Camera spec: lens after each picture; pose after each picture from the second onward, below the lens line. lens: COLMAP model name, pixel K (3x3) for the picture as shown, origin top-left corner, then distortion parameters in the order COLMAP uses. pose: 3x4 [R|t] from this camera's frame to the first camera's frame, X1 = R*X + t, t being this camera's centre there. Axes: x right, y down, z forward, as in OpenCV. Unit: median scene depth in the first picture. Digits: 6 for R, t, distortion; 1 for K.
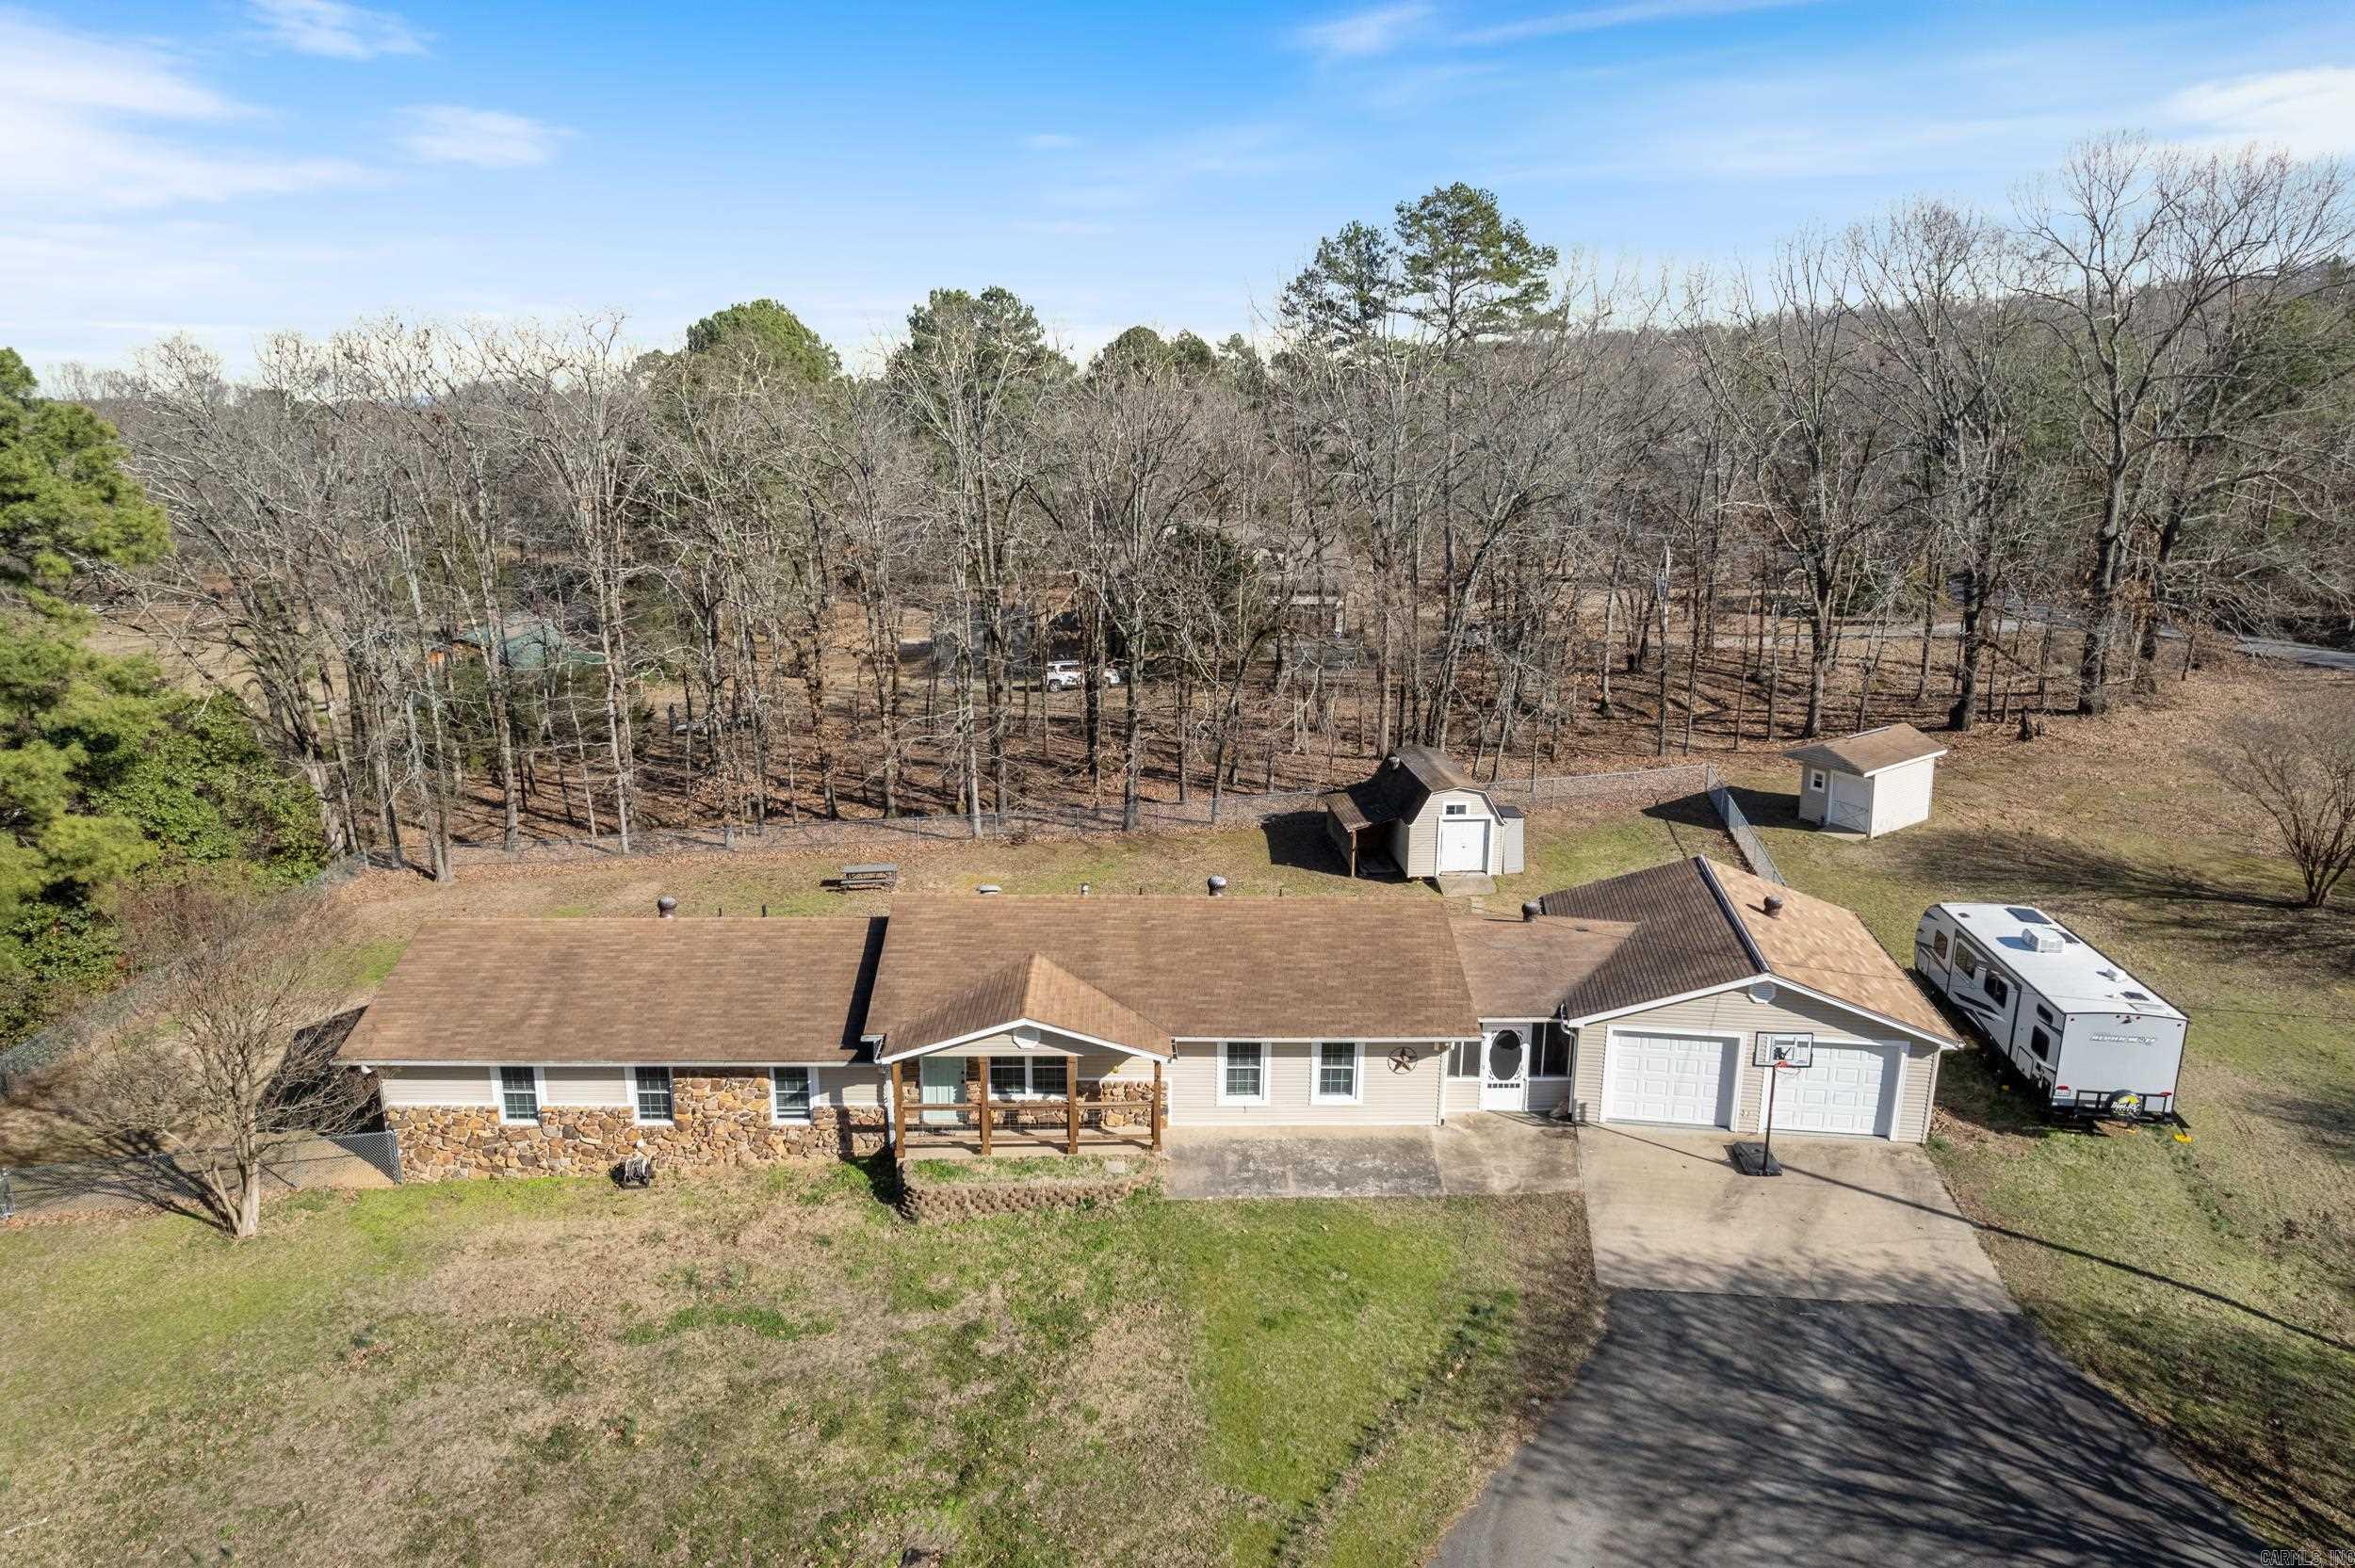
lens RADIAL K [[1506.3, 0, 1177.5], [0, 1506.3, 784.0], [0, 0, 1]] dist [-0.074574, 0.061061]
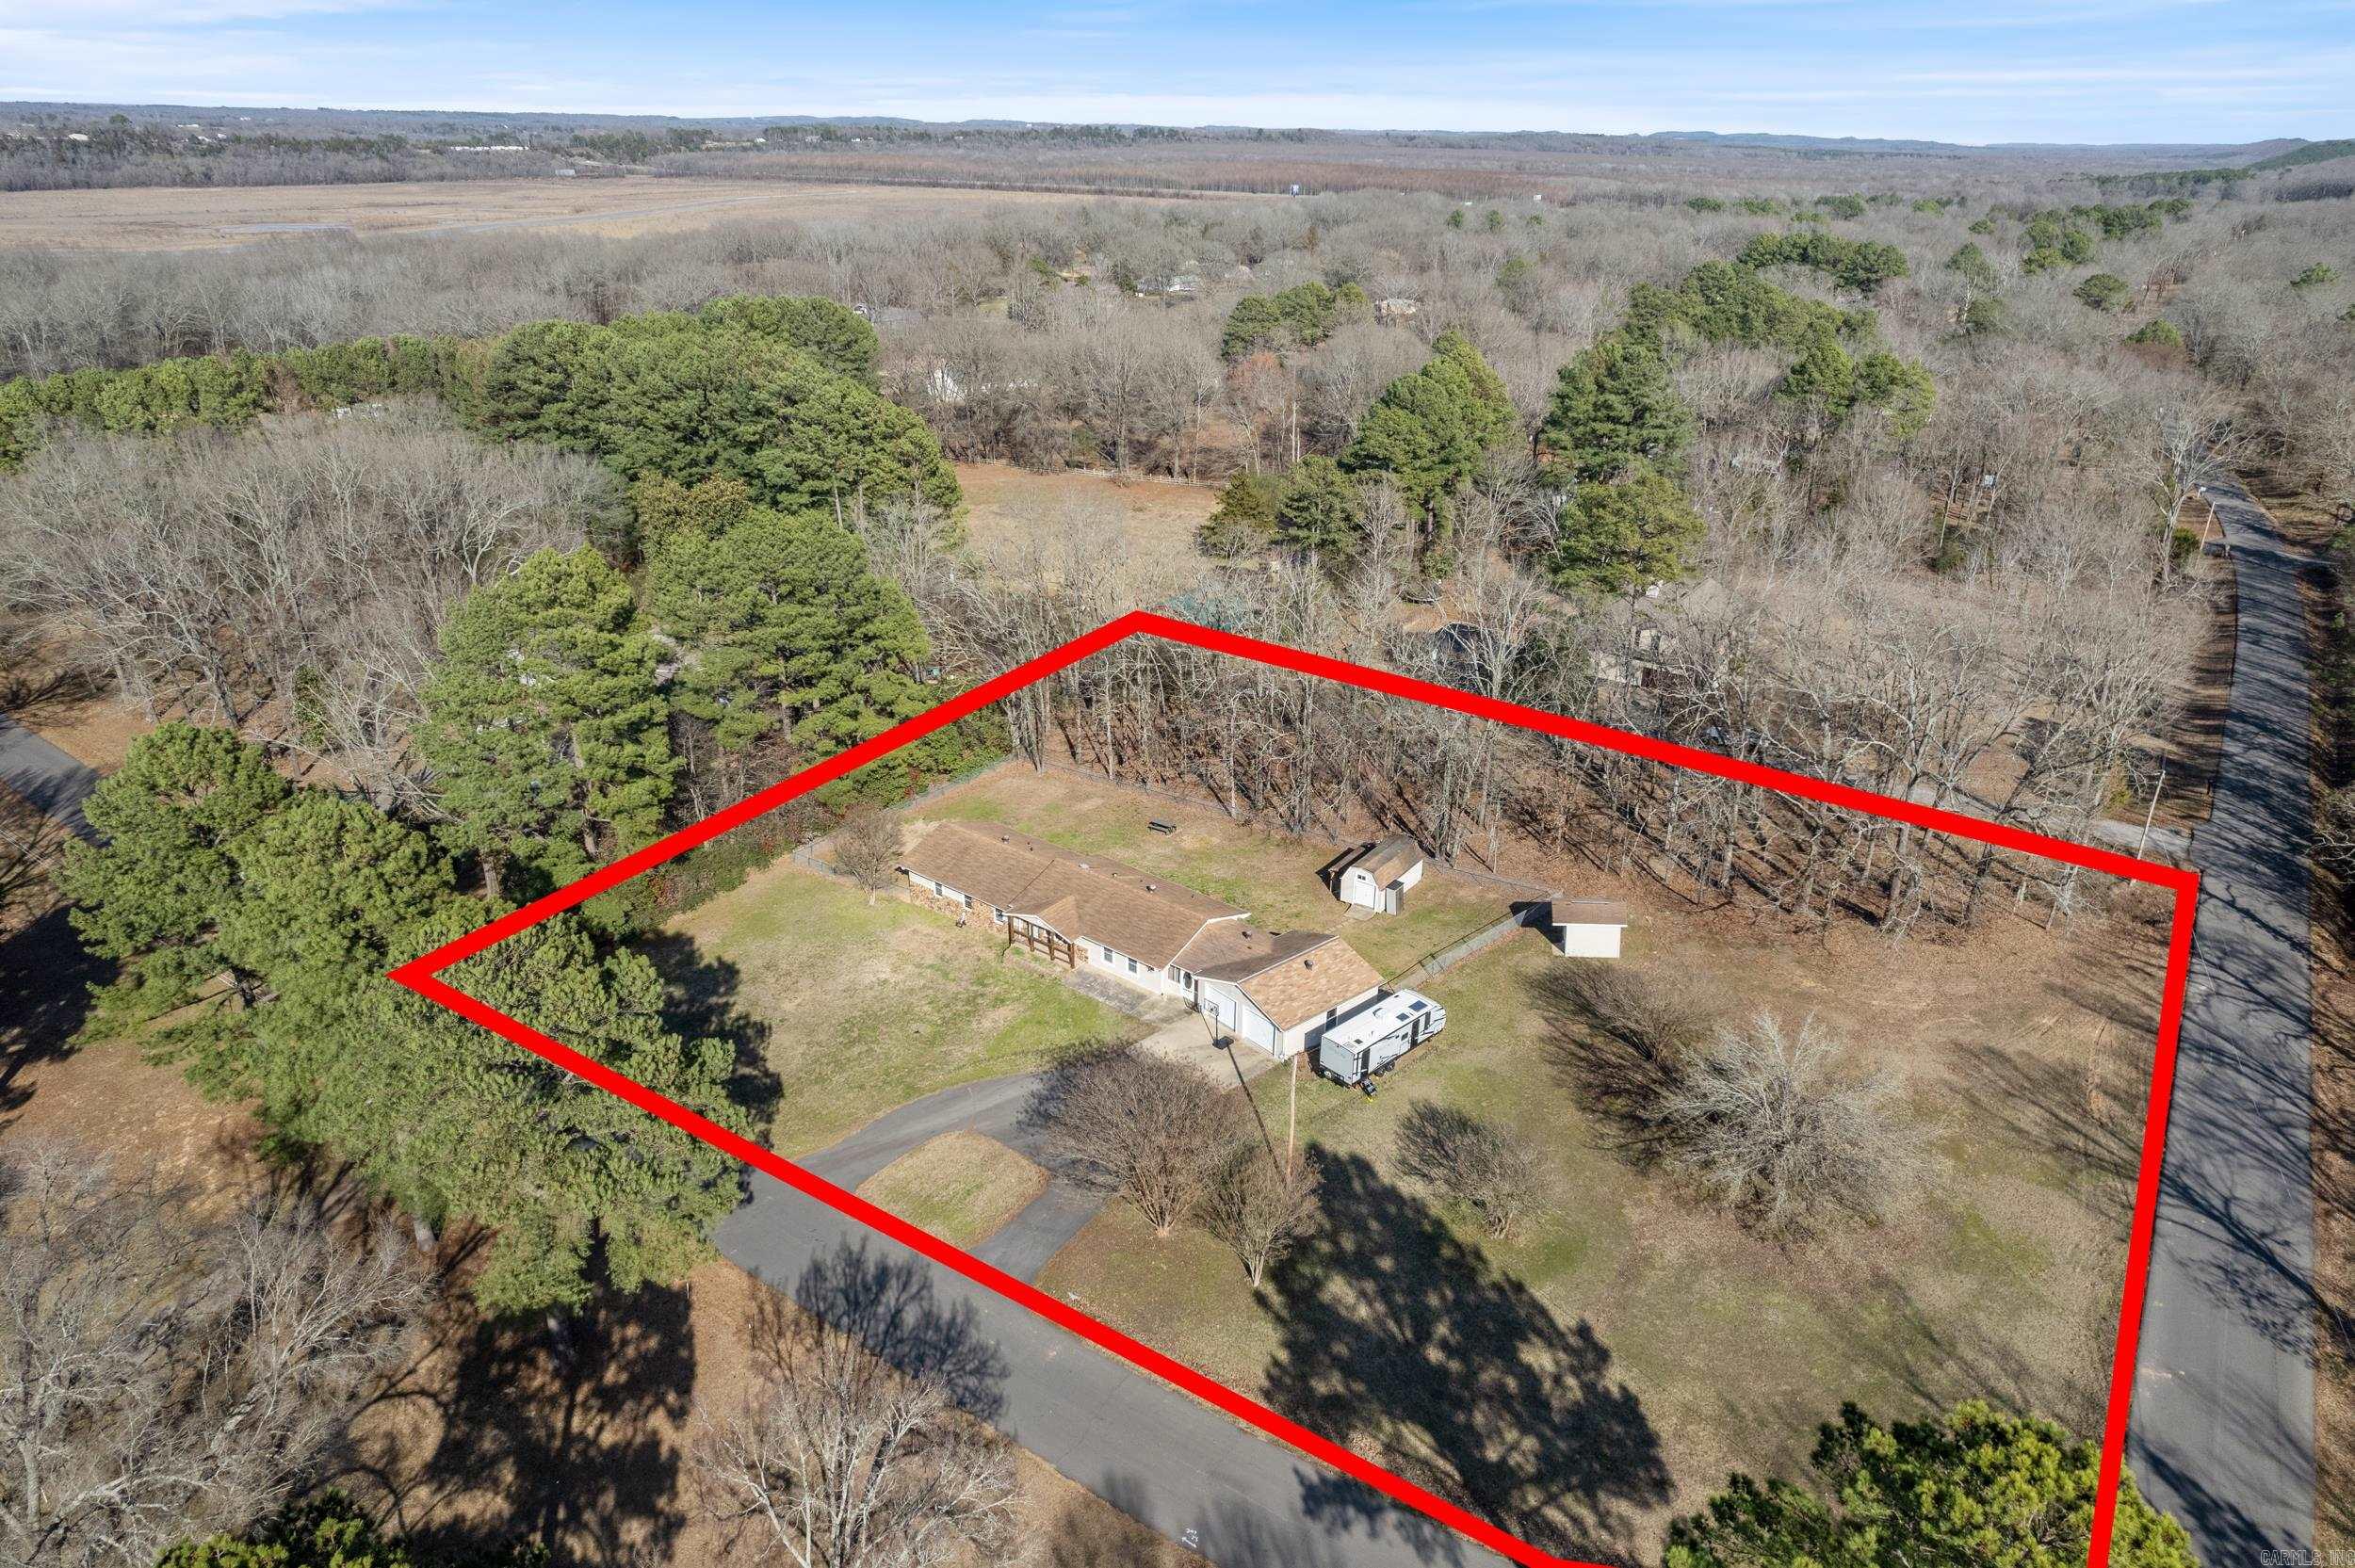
lens RADIAL K [[1517.1, 0, 1189.4], [0, 1517.1, 768.8], [0, 0, 1]] dist [-0.075808, 0.068602]
pose [[0.772368, 0.258819, -0.580052, 1.830499], [-0.159909, 0.963035, 0.216779, -0.846724], [0.614717, -0.074678, 0.785204, -1.242543]]
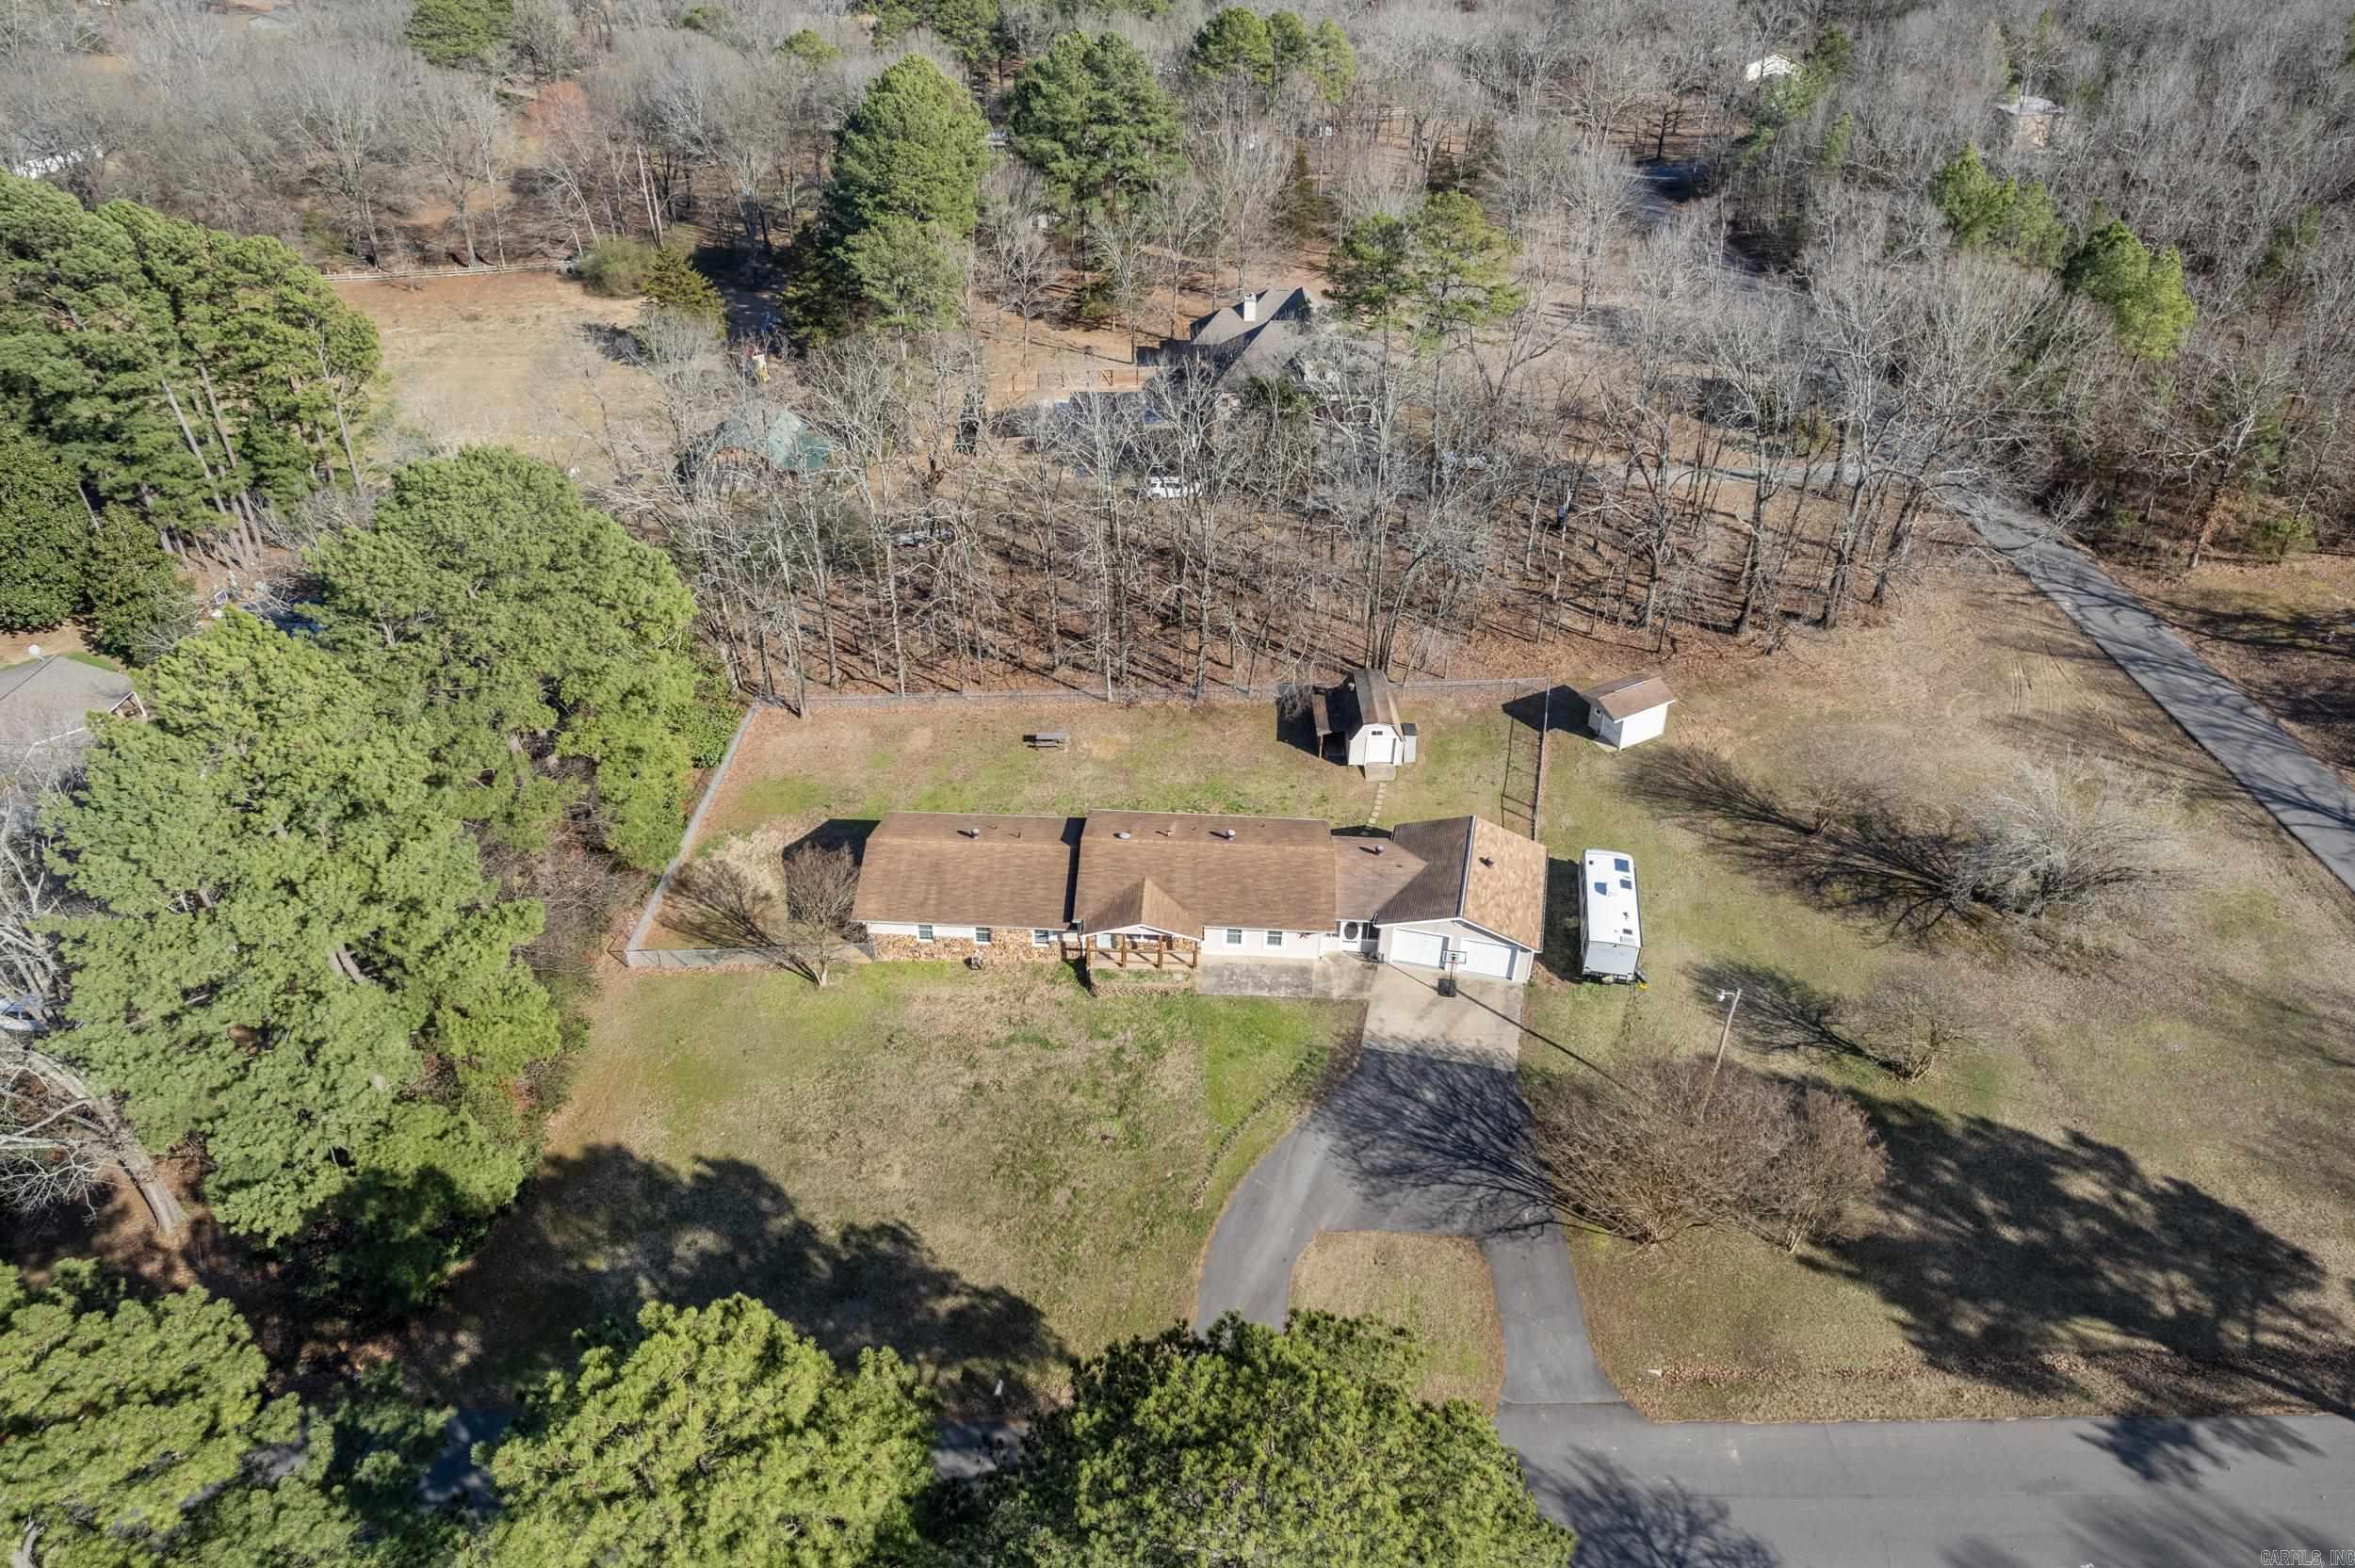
lens RADIAL K [[1517.1, 0, 1189.4], [0, 1517.1, 768.8], [0, 0, 1]] dist [-0.075808, 0.068602]
pose [[0.997757, 0.049841, -0.044683, 0.066894], [-0.031114, 0.936354, 0.349675, -0.874132], [0.059267, -0.347500, 0.935805, -1.118086]]
